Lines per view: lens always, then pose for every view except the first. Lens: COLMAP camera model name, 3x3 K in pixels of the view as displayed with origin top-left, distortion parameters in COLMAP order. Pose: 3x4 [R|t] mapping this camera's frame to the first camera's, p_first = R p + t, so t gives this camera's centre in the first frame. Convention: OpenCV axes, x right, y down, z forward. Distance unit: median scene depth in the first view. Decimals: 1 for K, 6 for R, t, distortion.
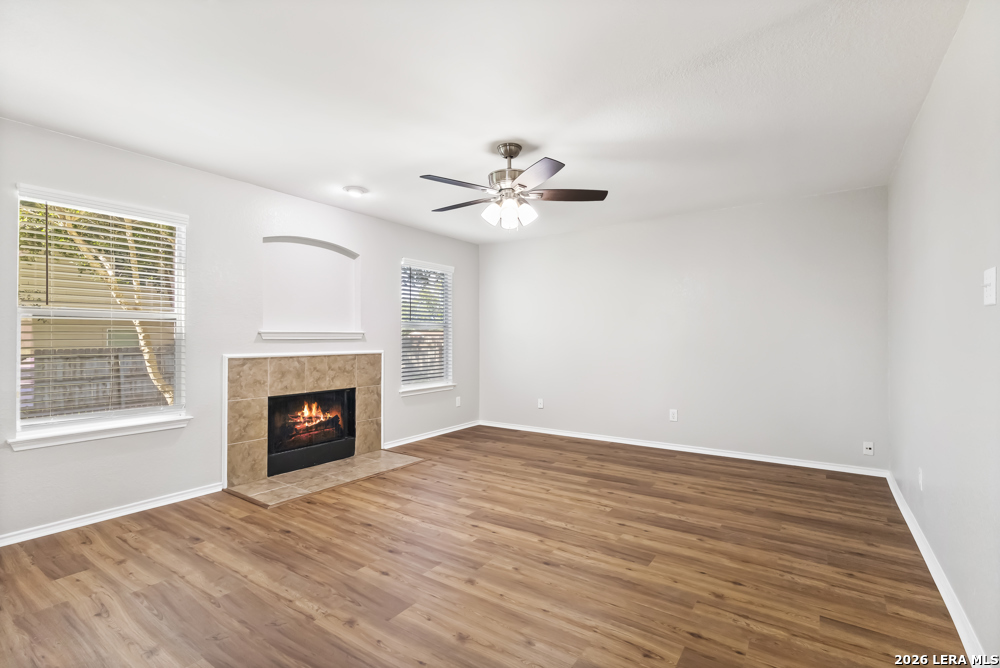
lens RADIAL K [[468.7, 0, 504.9], [0, 468.7, 333.9], [0, 0, 1]] dist [-0.002721, 0.001070]
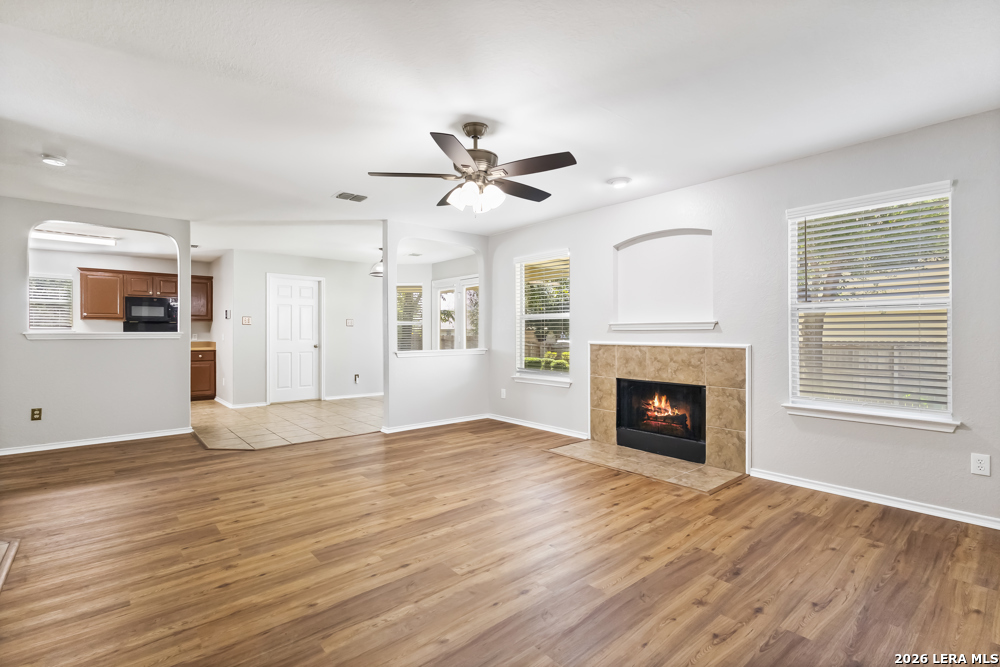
lens RADIAL K [[468.7, 0, 502.6], [0, 468.7, 337.9], [0, 0, 1]] dist [-0.002721, 0.001070]
pose [[-0.265338, 0.011327, -0.964089, 0.673091], [0.008855, 0.999917, 0.009311, 0.016950], [0.964115, -0.006067, -0.265416, 0.966211]]
